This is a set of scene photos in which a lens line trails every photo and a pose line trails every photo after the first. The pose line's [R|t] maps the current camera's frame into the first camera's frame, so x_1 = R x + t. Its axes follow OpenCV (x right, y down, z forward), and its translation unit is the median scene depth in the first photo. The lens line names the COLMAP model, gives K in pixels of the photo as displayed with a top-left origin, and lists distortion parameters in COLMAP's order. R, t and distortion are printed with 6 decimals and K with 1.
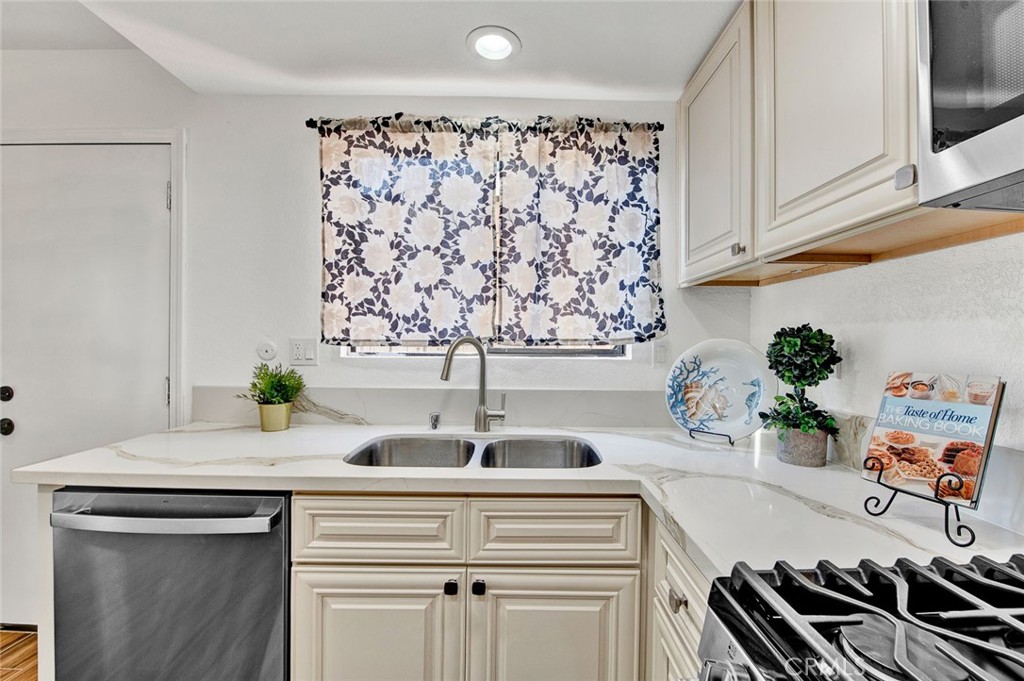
lens RADIAL K [[484.7, 0, 516.2], [0, 484.7, 332.8], [0, 0, 1]] dist [-0.001932, -0.000082]
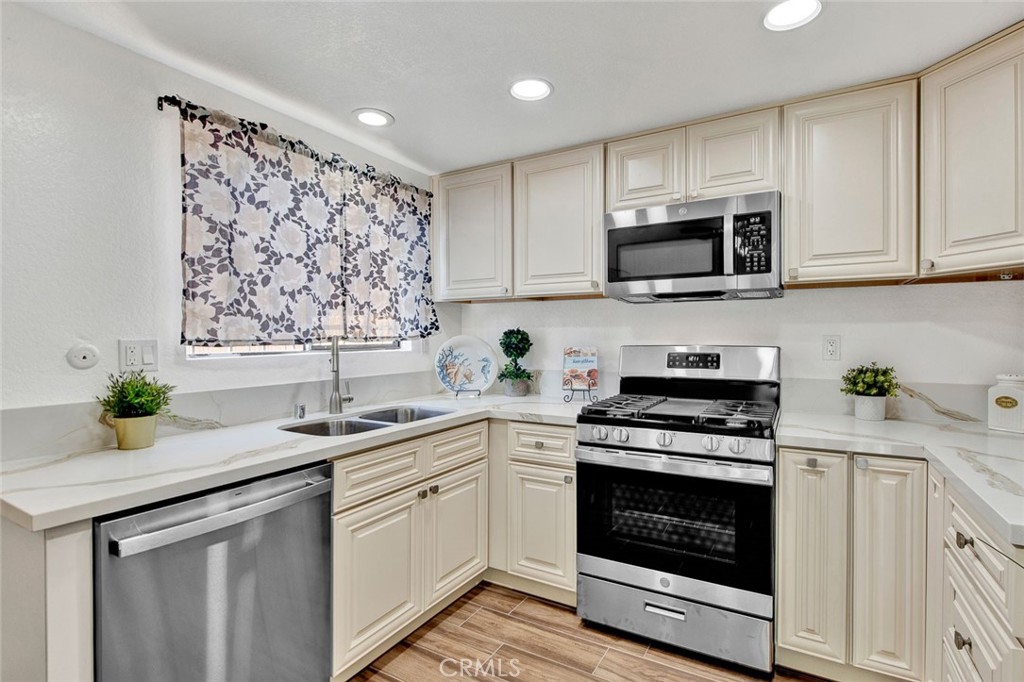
lens RADIAL K [[480.8, 0, 512.0], [0, 480.8, 341.0], [0, 0, 1]] dist [0.002142, 0.000268]
pose [[0.532501, -0.021022, 0.846168, -0.847593], [0.008993, 0.999776, 0.019179, 0.002544], [-0.846381, -0.002604, 0.532571, -0.013172]]
